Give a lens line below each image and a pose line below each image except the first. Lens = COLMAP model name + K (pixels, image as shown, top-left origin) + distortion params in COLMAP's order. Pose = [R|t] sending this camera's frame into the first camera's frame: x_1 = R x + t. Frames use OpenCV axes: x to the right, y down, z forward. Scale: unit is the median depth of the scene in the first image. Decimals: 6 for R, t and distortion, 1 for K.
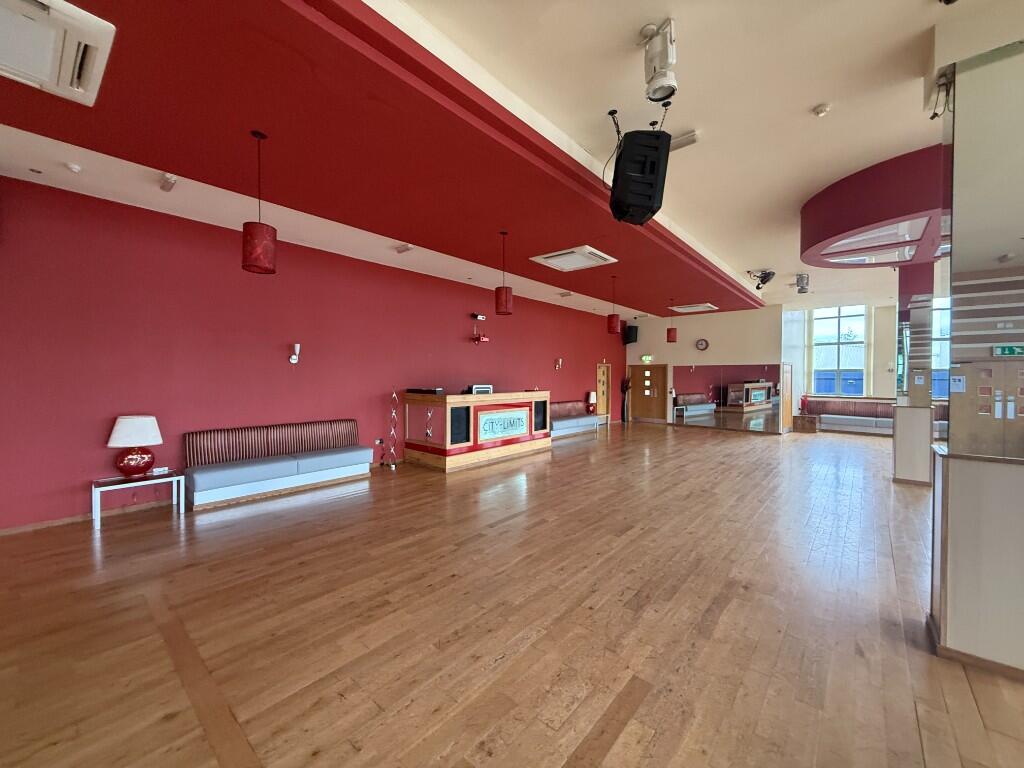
lens RADIAL K [[415.7, 0, 509.5], [0, 415.7, 383.0], [0, 0, 1]] dist [0.000442, 0.000145]
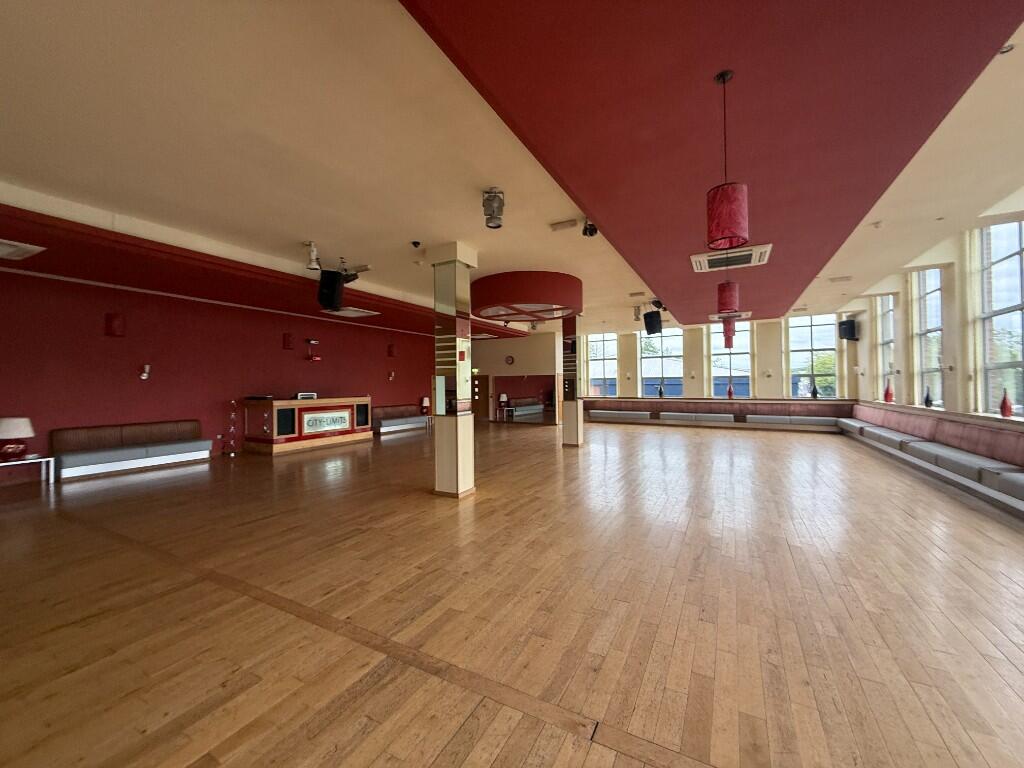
lens RADIAL K [[415.7, 0, 514.4], [0, 415.7, 381.8], [0, 0, 1]] dist [0.000442, 0.000145]
pose [[0.974814, -0.011913, 0.222702, 0.304663], [0.017067, 0.999629, -0.021233, 0.009526], [-0.222366, 0.024499, 0.974655, -0.507251]]
